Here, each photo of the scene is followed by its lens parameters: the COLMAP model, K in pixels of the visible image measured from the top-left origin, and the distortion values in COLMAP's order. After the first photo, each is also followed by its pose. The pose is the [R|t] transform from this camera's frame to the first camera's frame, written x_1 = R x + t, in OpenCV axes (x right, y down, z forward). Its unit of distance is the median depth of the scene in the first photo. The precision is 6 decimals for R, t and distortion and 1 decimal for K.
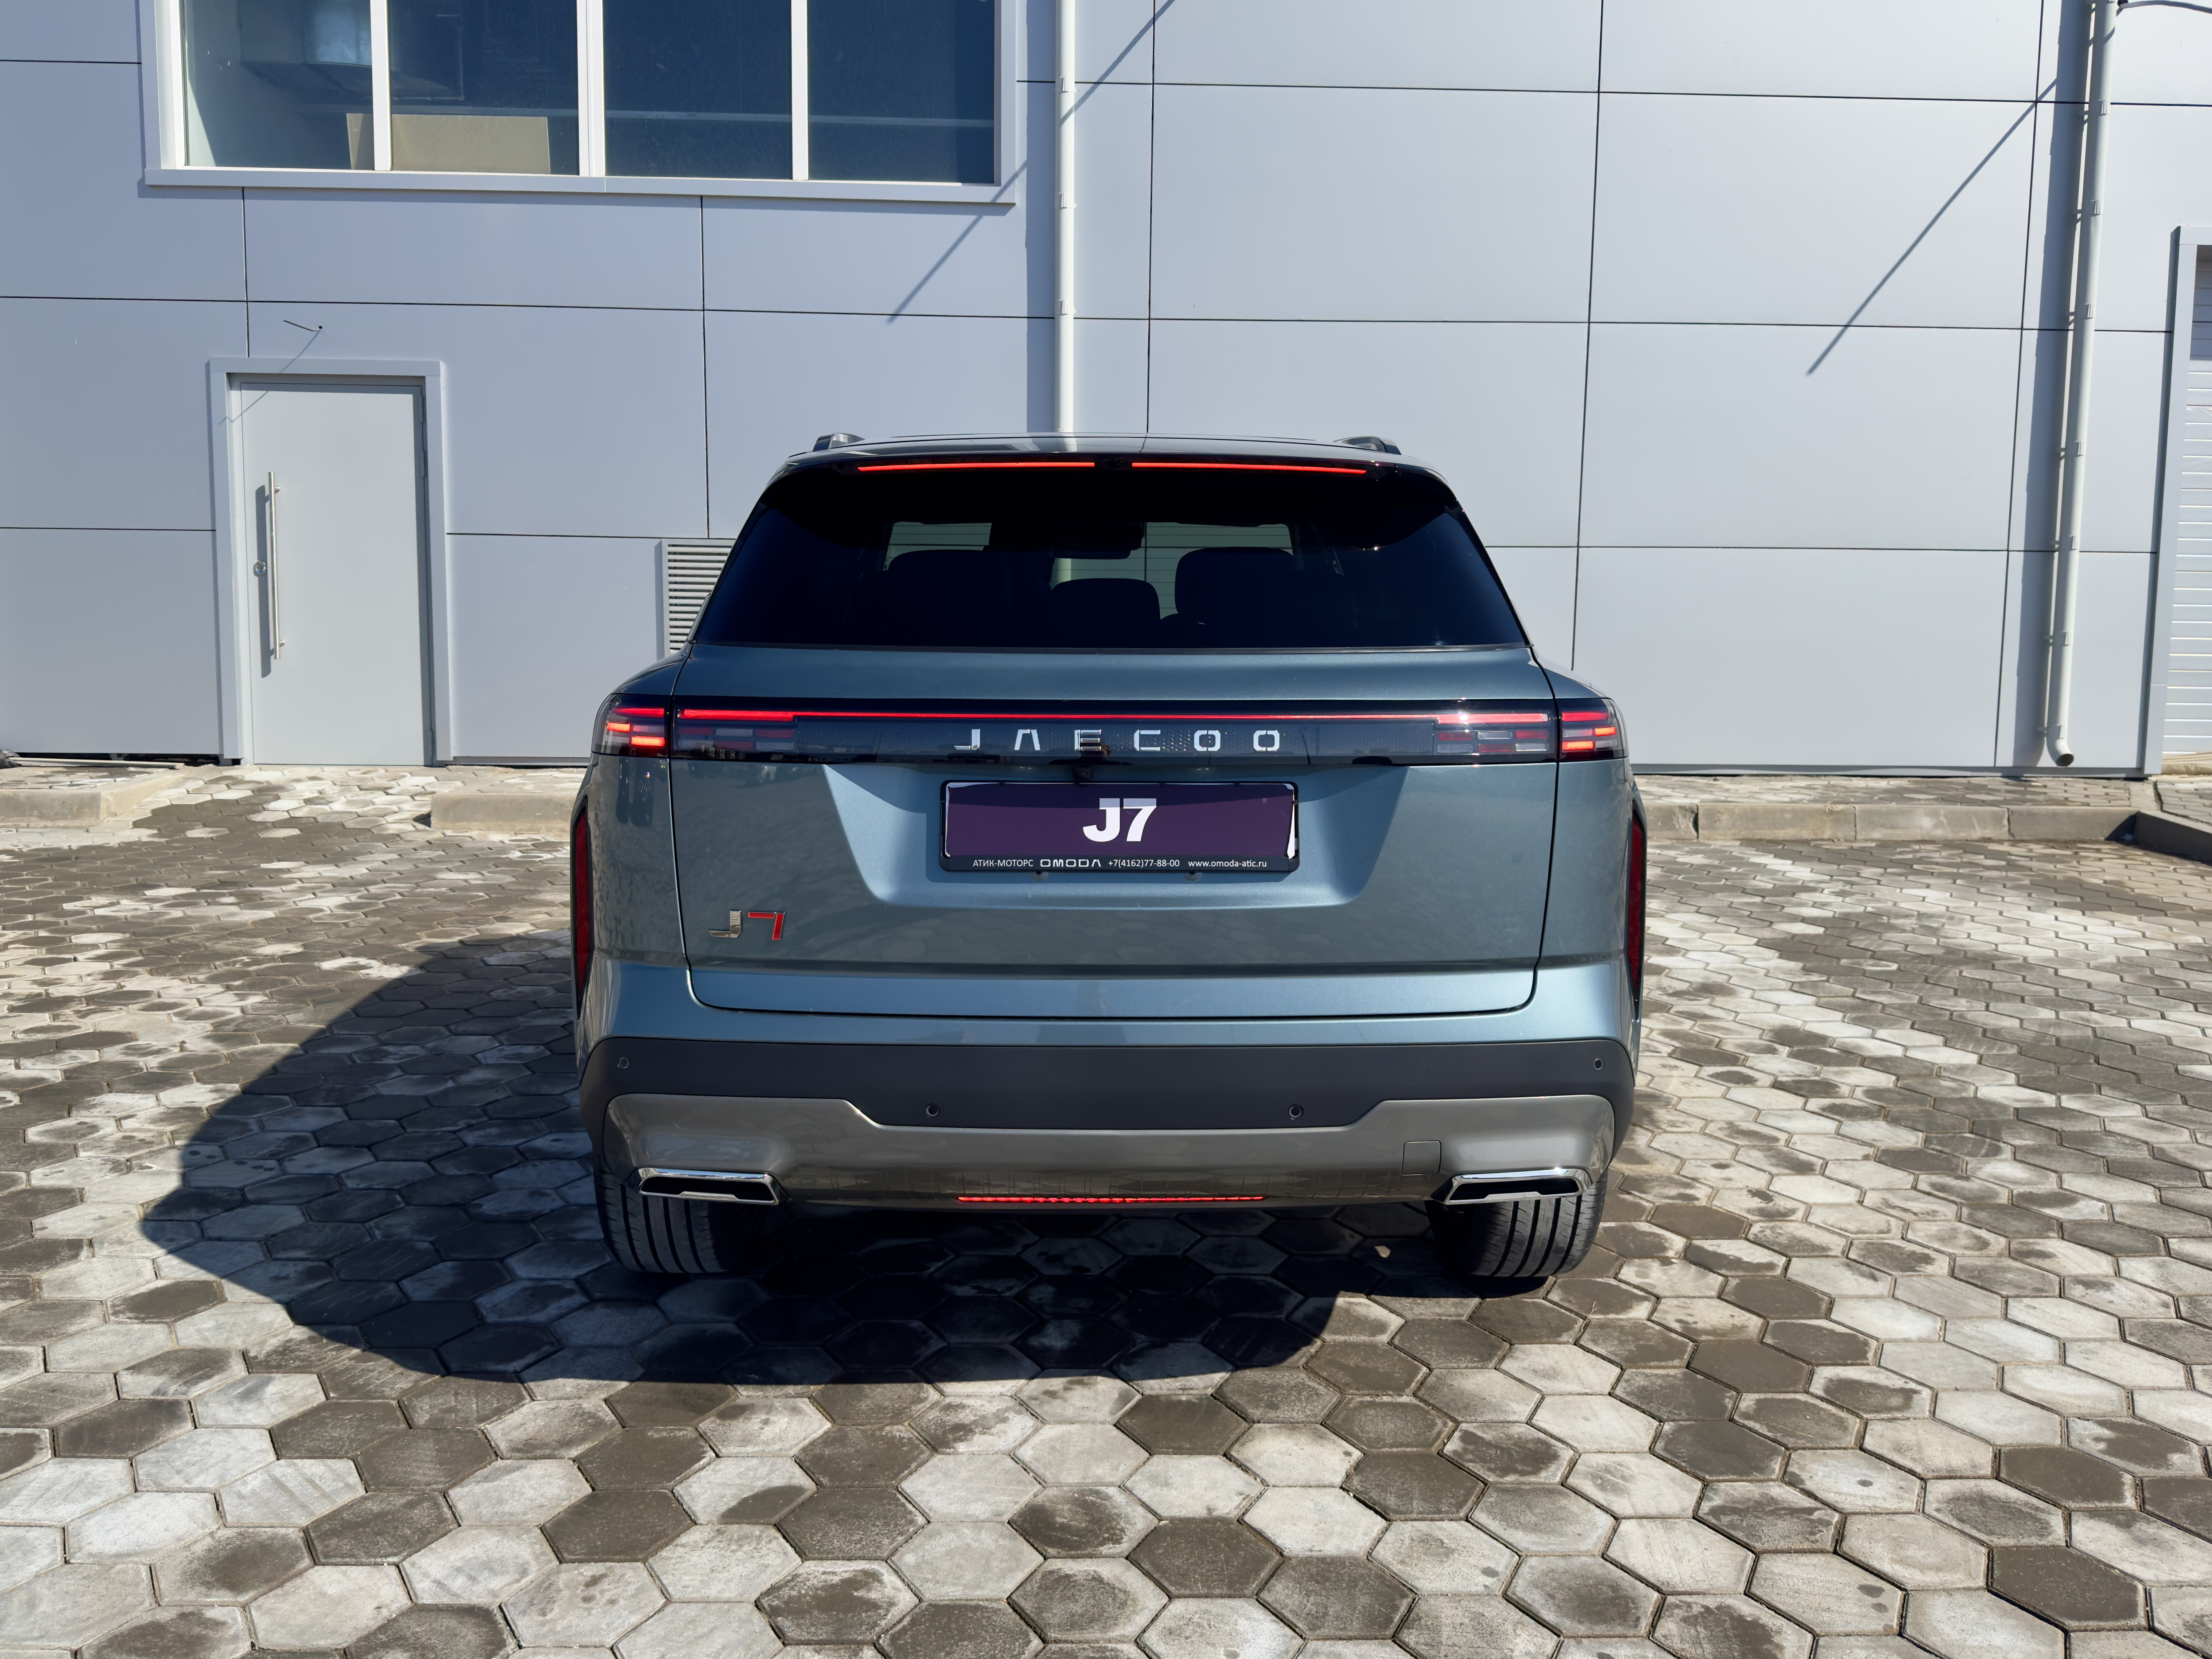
lens RADIAL K [[1617.2, 0, 1102.2], [0, 1617.2, 781.4], [0, 0, 1]] dist [0.008090, -0.009081]
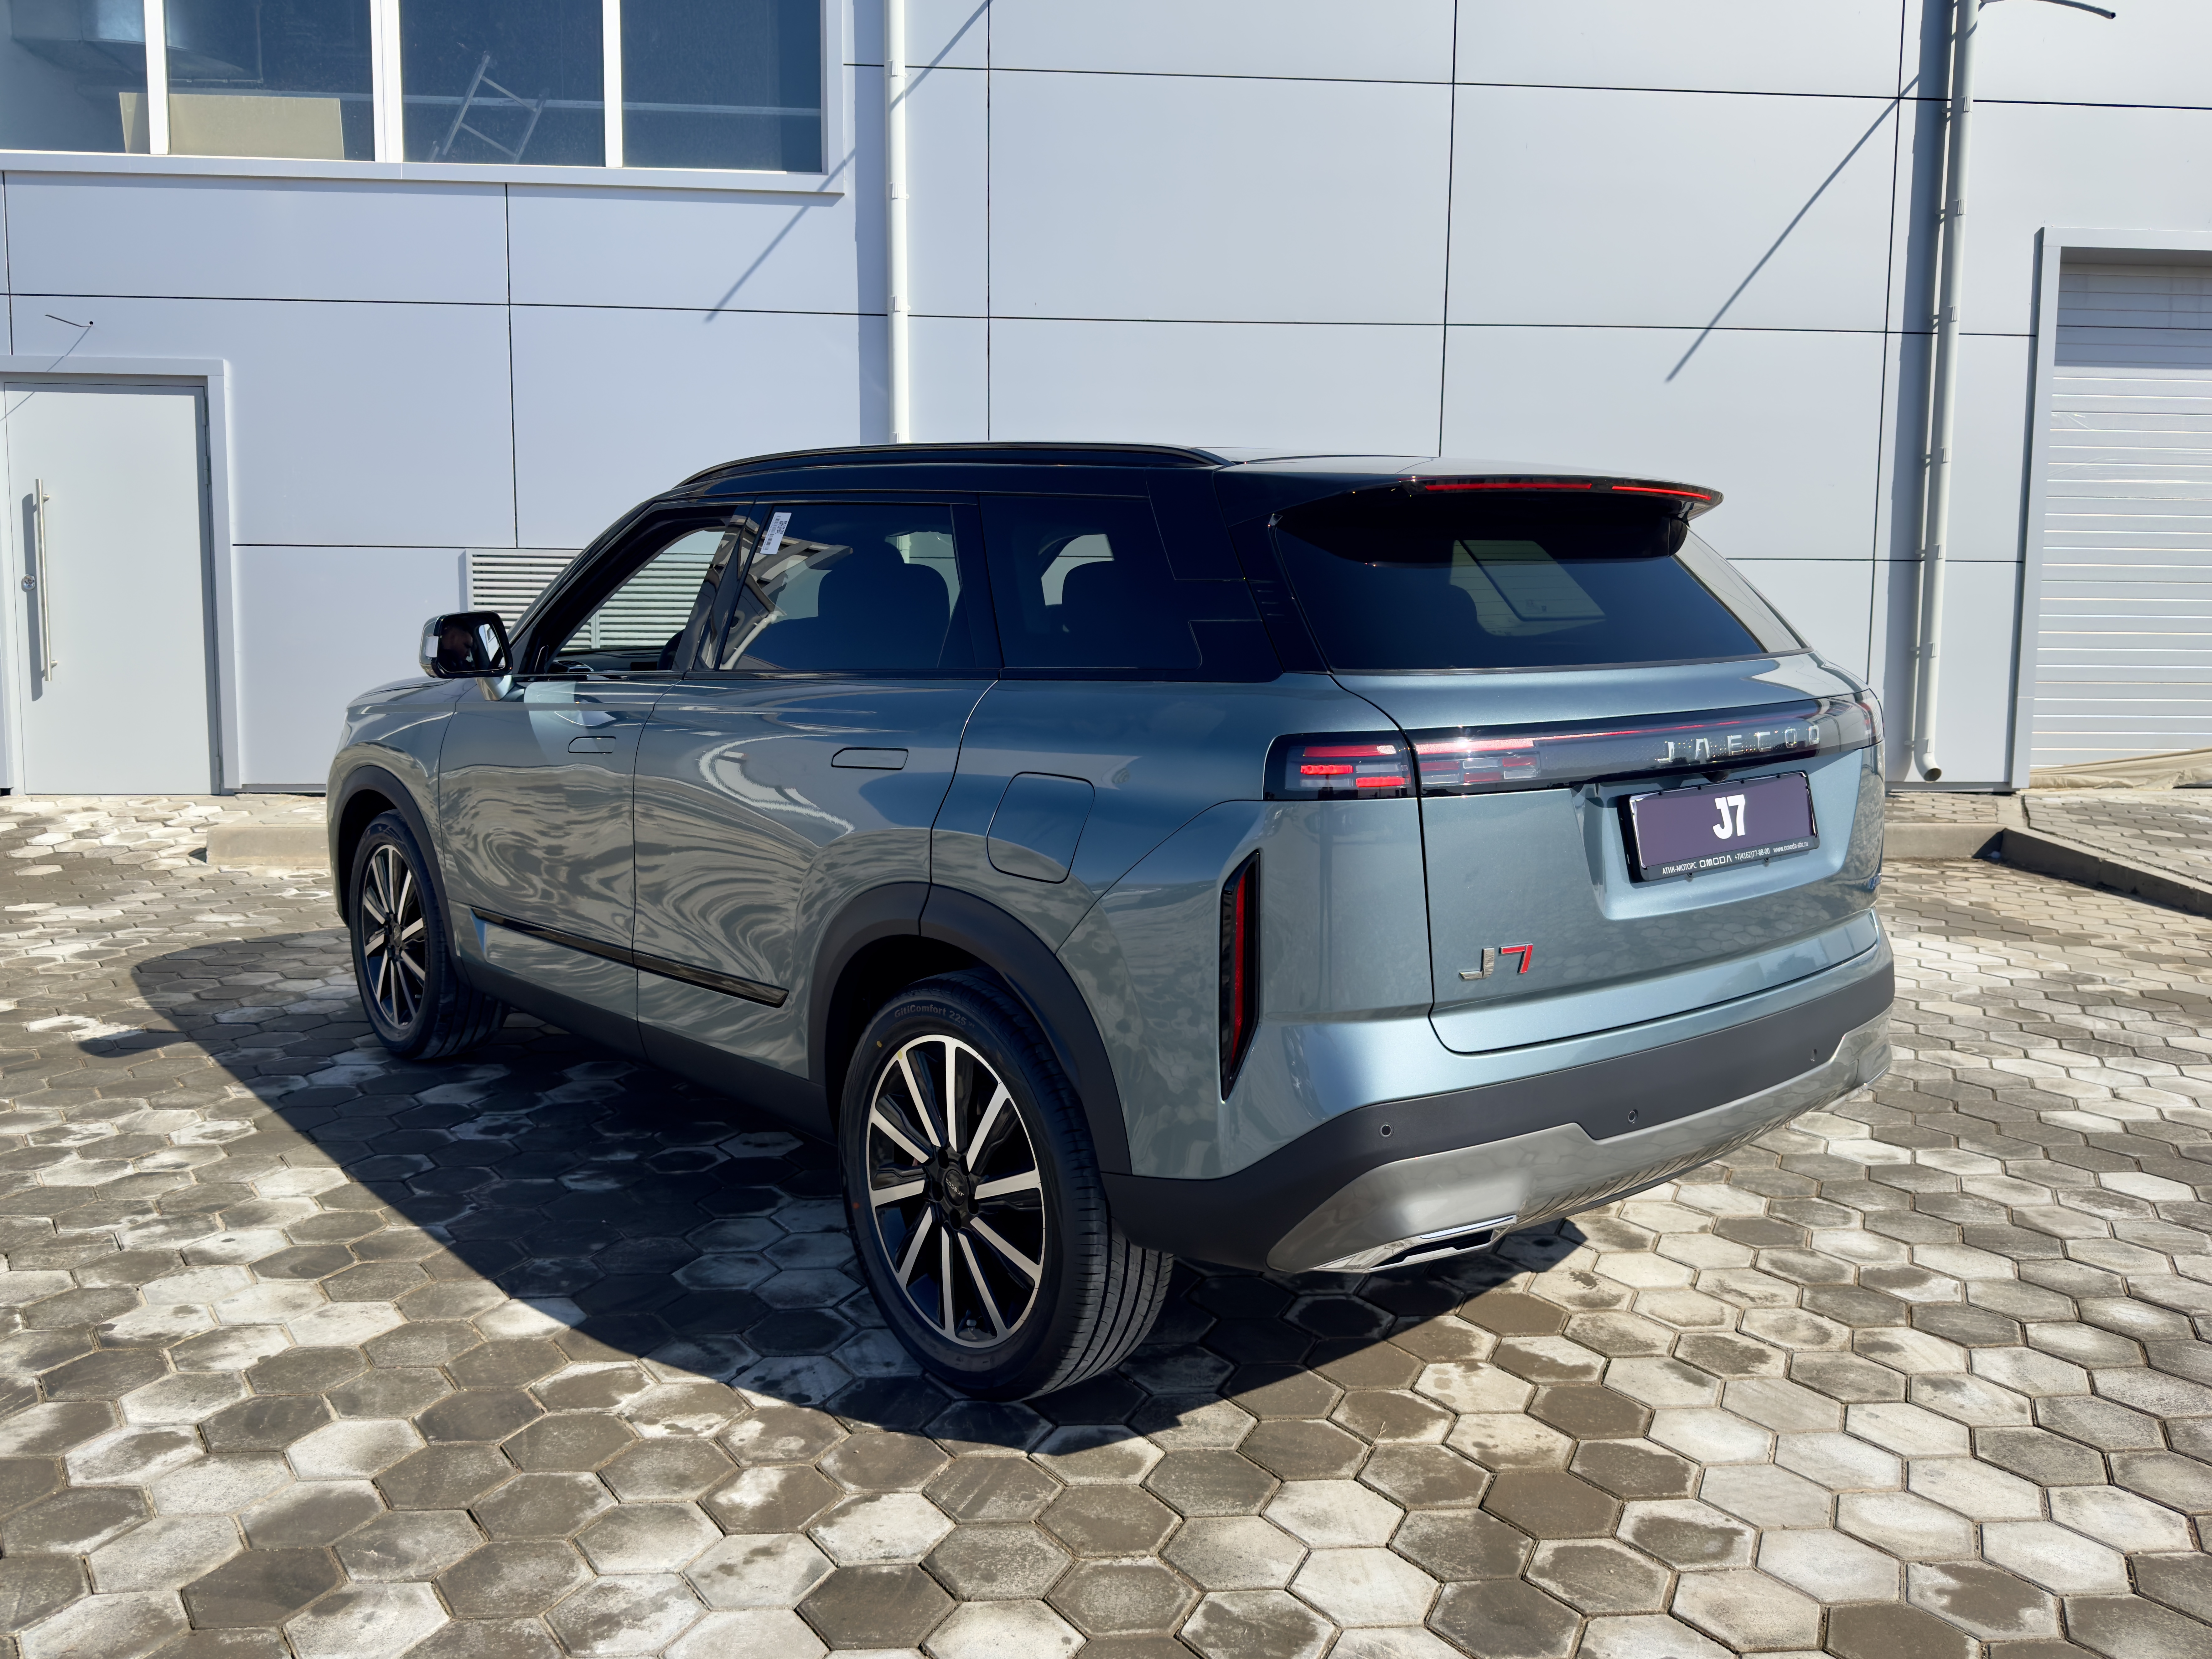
lens RADIAL K [[1610.5, 0, 1075.2], [0, 1610.5, 793.7], [0, 0, 1]] dist [0.025959, -0.032111]
pose [[0.999055, -0.008124, 0.042709, 0.067447], [0.008071, 0.999966, 0.001404, -0.013181], [-0.042719, -0.001058, 0.999087, 0.088802]]
